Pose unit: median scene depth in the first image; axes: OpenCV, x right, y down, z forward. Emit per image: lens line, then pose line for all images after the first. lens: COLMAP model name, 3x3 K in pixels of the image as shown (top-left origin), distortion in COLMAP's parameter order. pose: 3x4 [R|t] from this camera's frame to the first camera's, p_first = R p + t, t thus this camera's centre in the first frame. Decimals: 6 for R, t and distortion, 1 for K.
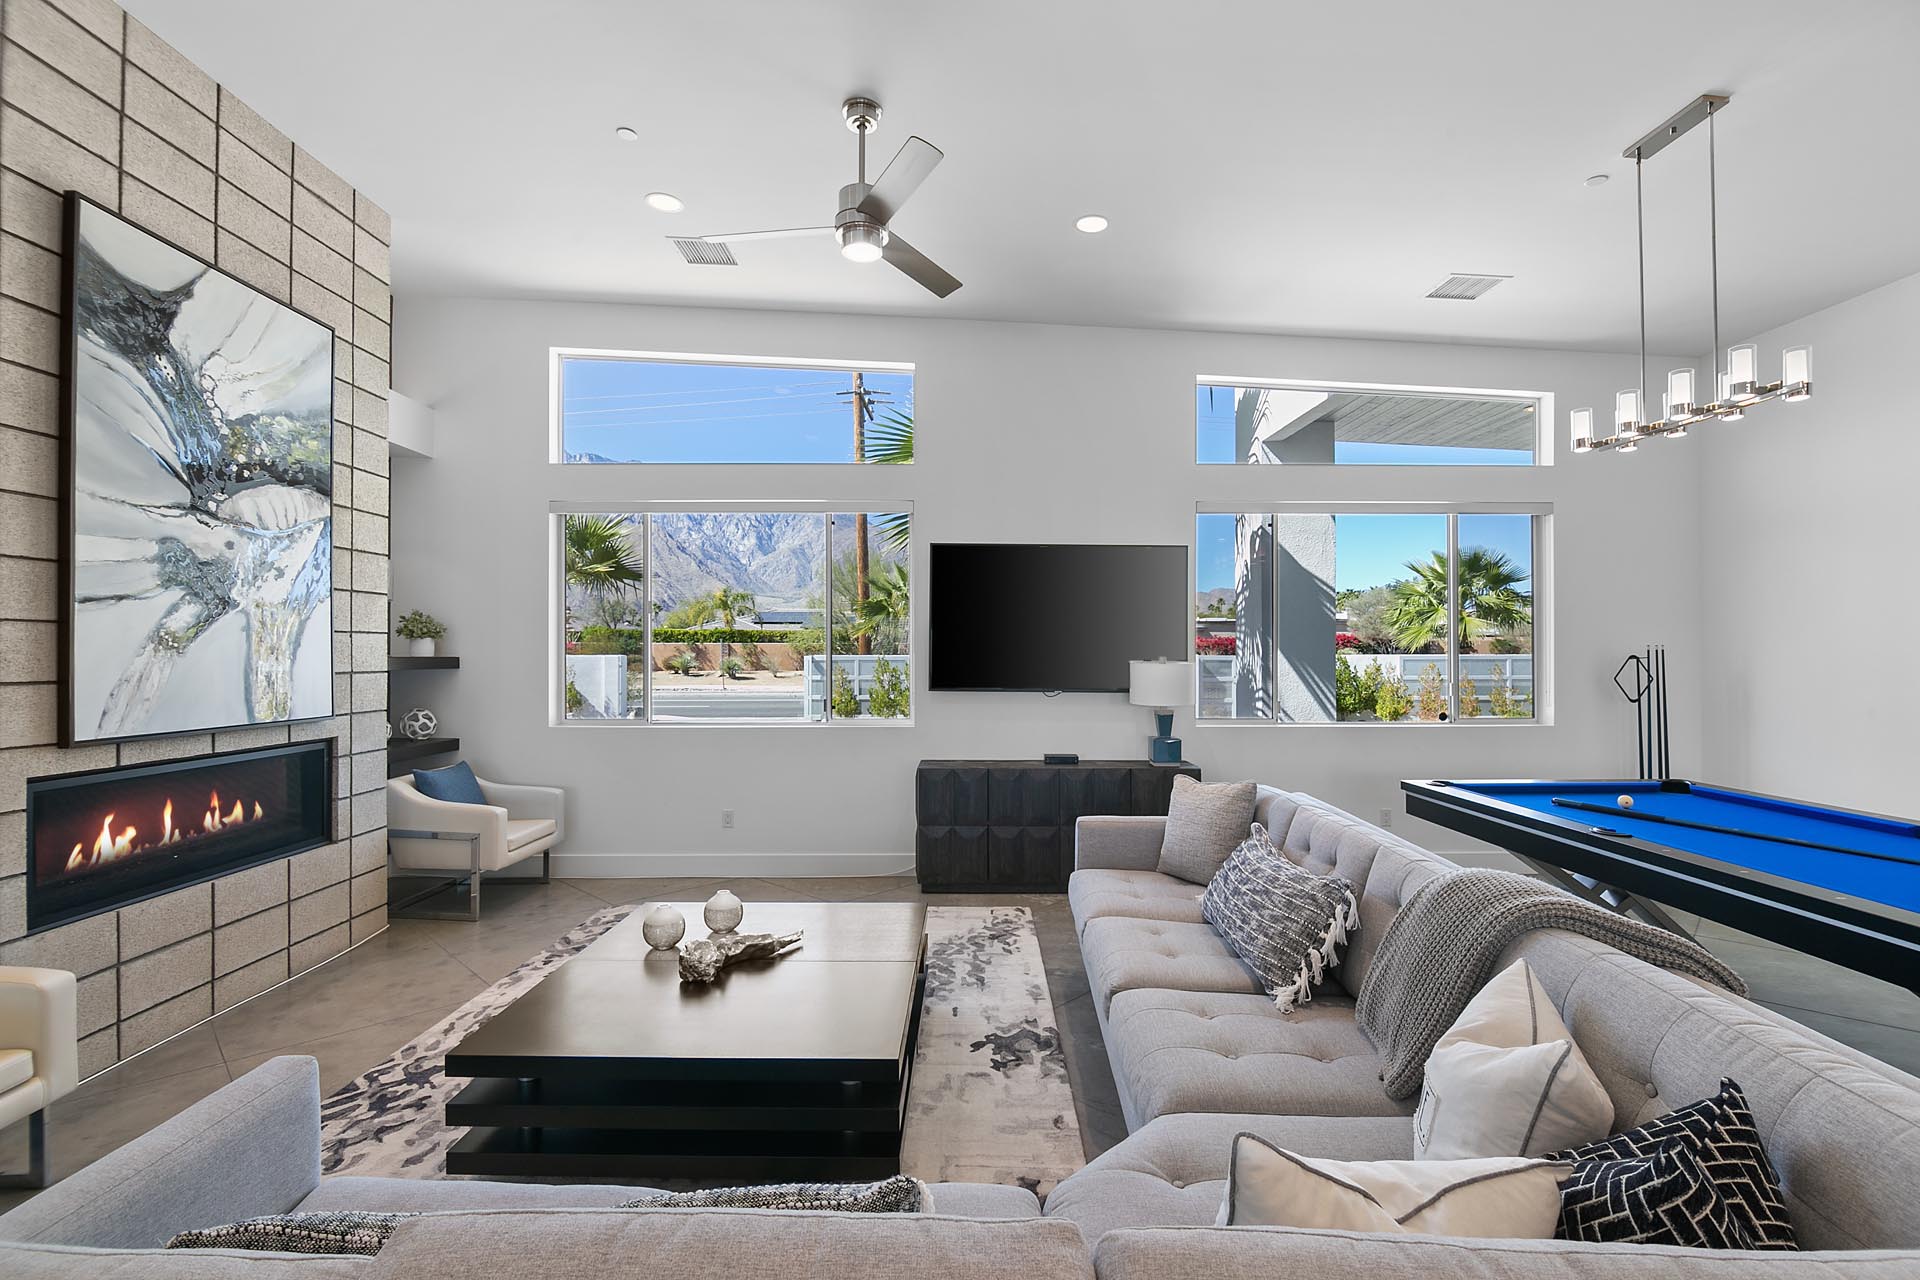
lens RADIAL K [[862.3, 0, 958.7], [0, 862.3, 650.5], [0, 0, 1]] dist [-0.012681, -0.001084]
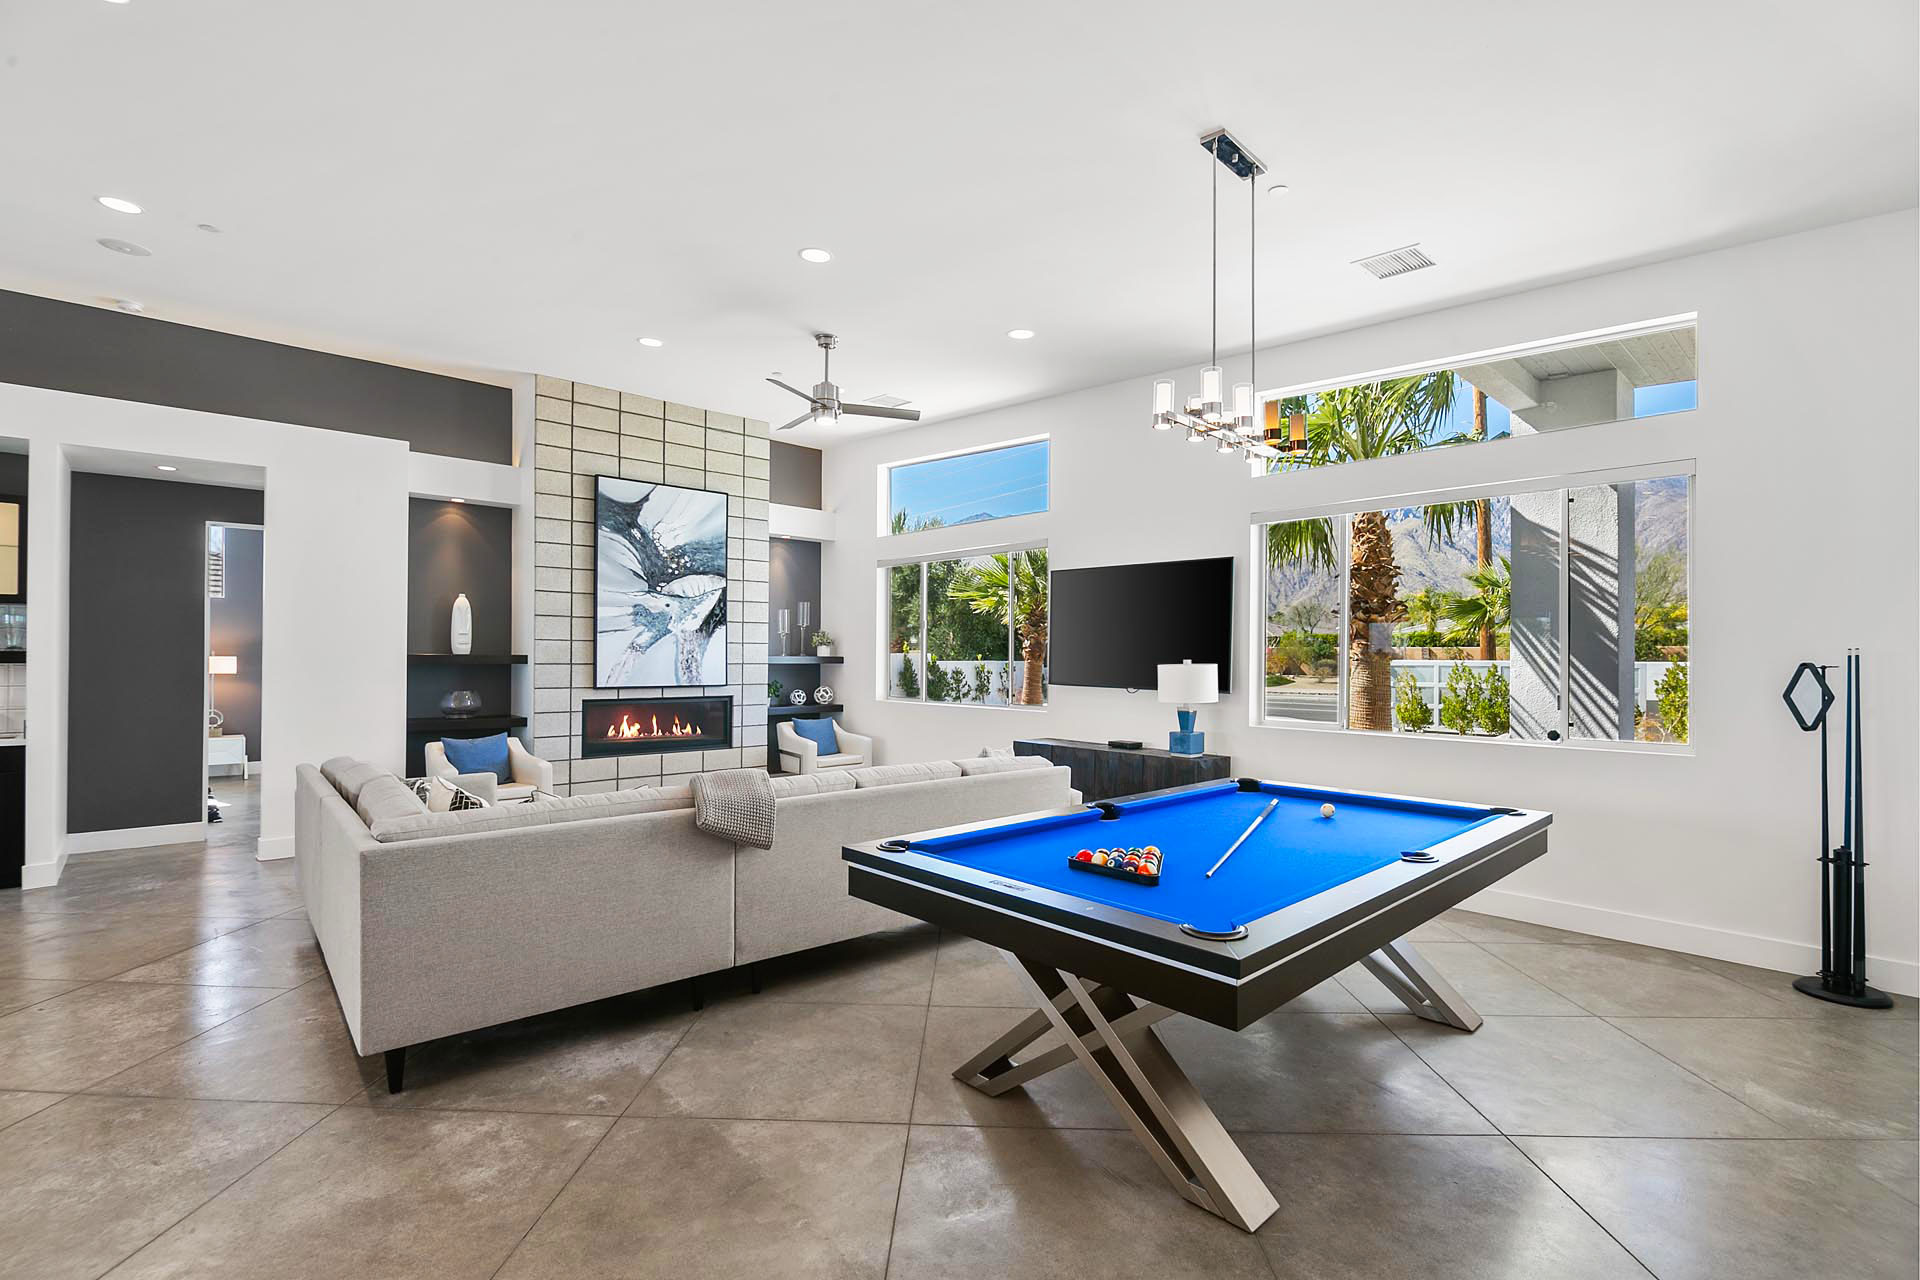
lens RADIAL K [[862.3, 0, 958.7], [0, 862.3, 650.5], [0, 0, 1]] dist [-0.012681, -0.001084]
pose [[0.674006, -0.000376, -0.738726, 1.167423], [-0.003479, 0.999987, -0.003683, 0.001404], [0.738718, 0.005053, 0.673996, 0.032117]]
